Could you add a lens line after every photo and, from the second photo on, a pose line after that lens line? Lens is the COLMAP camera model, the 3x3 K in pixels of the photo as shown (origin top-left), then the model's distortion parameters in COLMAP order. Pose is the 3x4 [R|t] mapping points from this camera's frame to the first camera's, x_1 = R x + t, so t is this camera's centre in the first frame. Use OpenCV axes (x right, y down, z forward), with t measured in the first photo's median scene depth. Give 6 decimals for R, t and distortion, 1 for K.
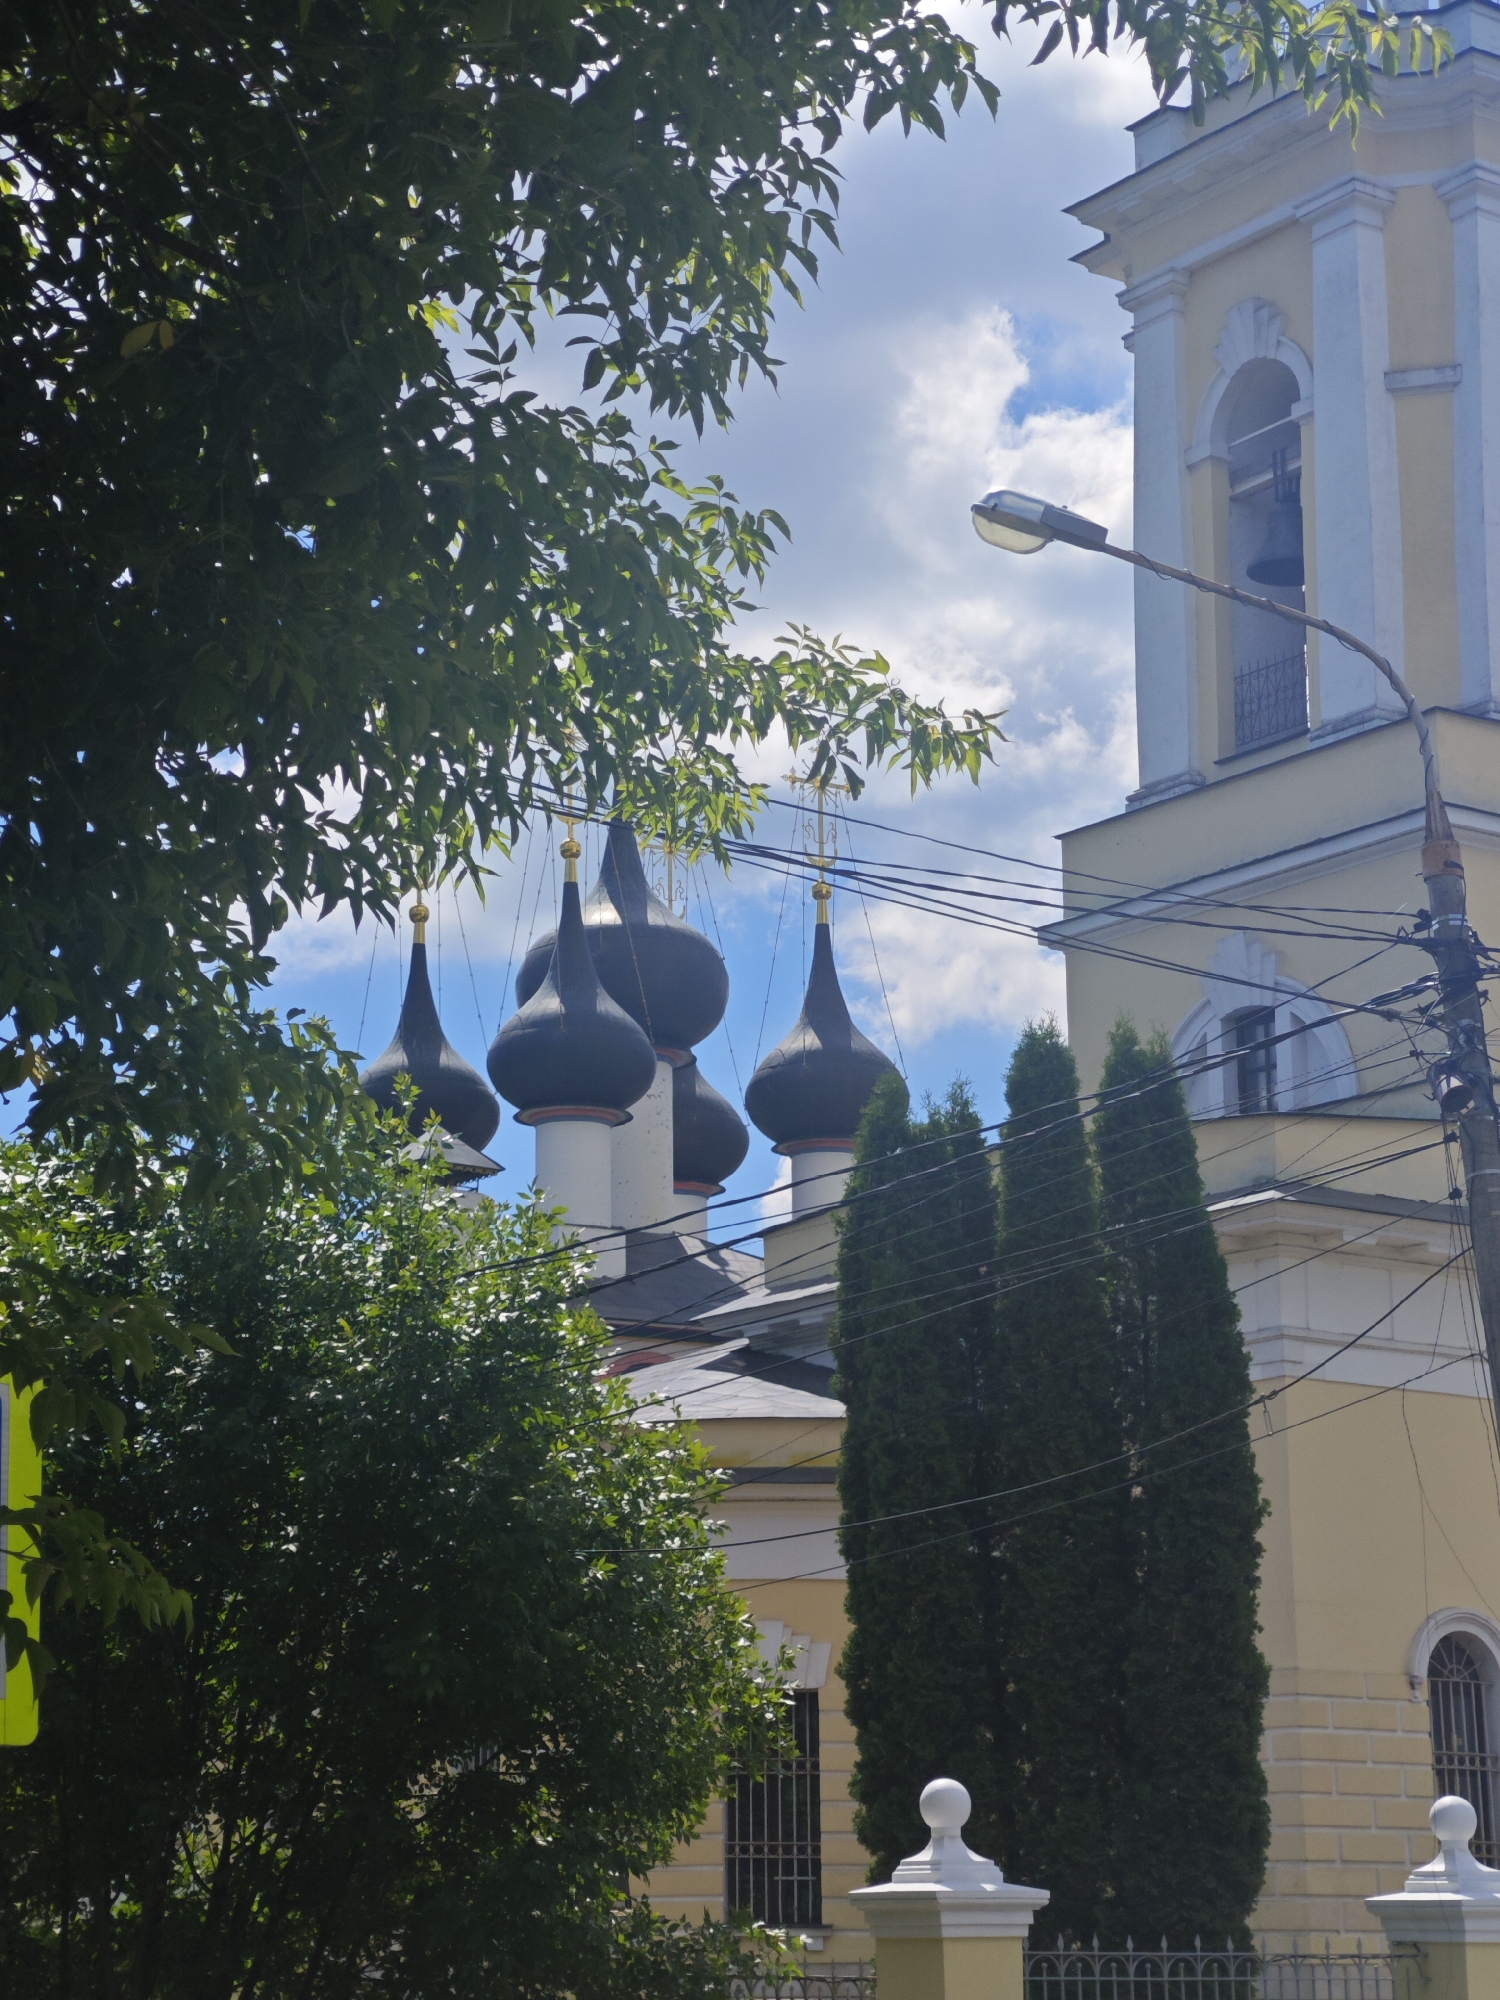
lens RADIAL K [[4221.6, 0, 750.2], [0, 4221.6, 1004.8], [0, 0, 1]] dist [0.196392, 0.000000]
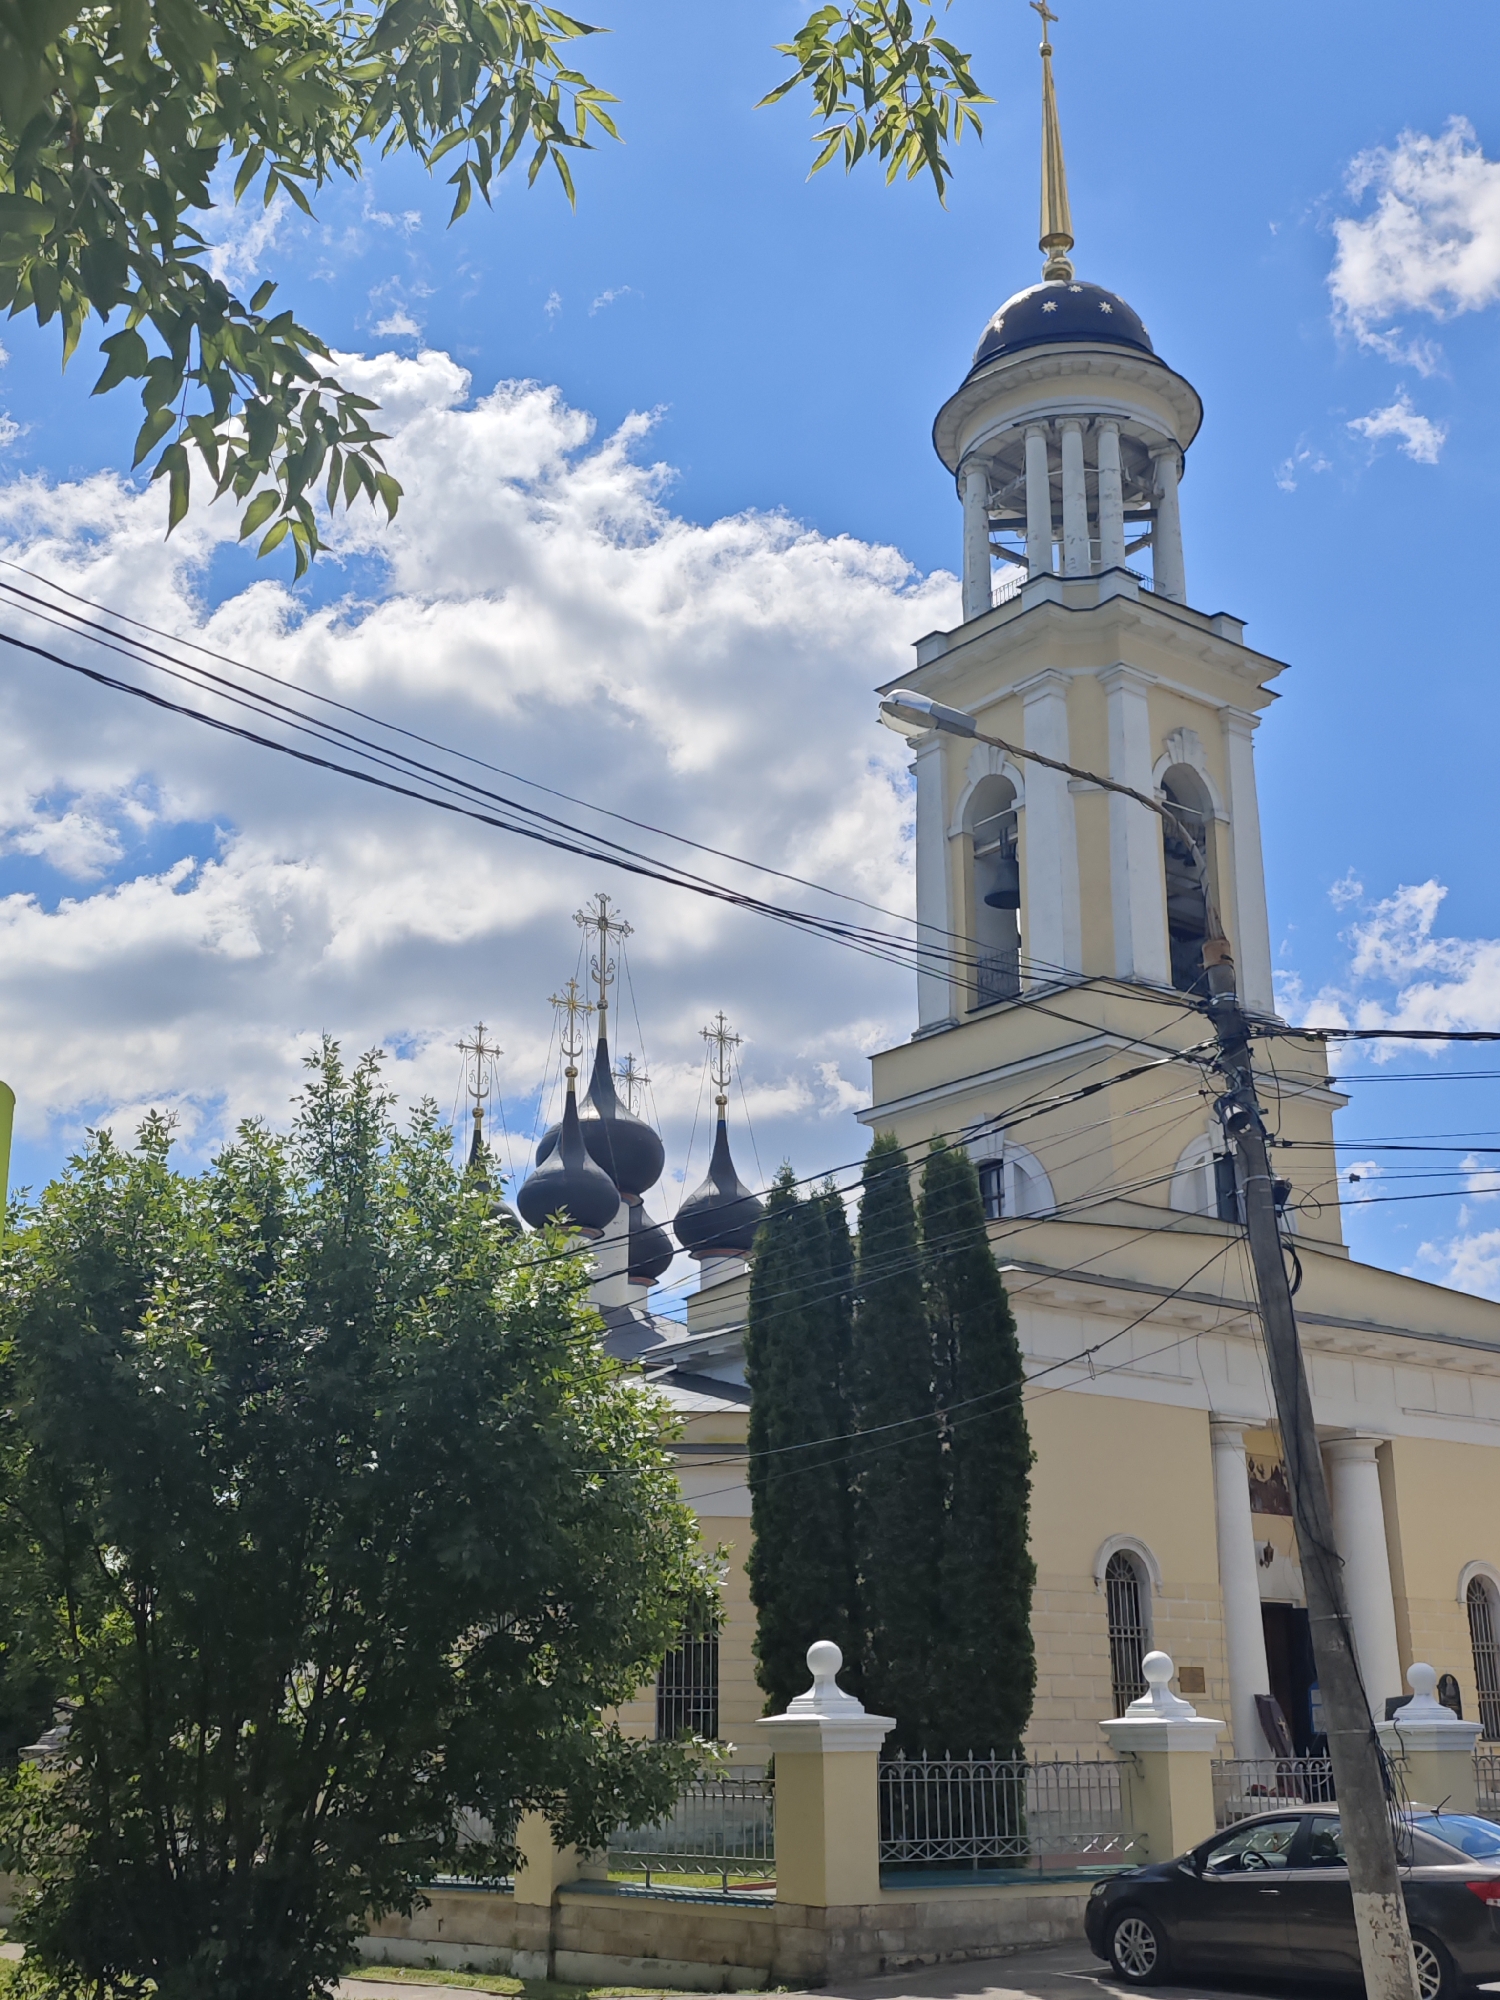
lens RADIAL K [[2203.7, 0, 790.0], [0, 2203.7, 950.5], [0, 0, 1]] dist [0.010842, 0.000000]
pose [[0.998000, 0.021462, 0.059458, -0.014399], [-0.013629, 0.991533, -0.129136, 0.042353], [-0.061726, 0.128067, 0.989843, 0.207661]]
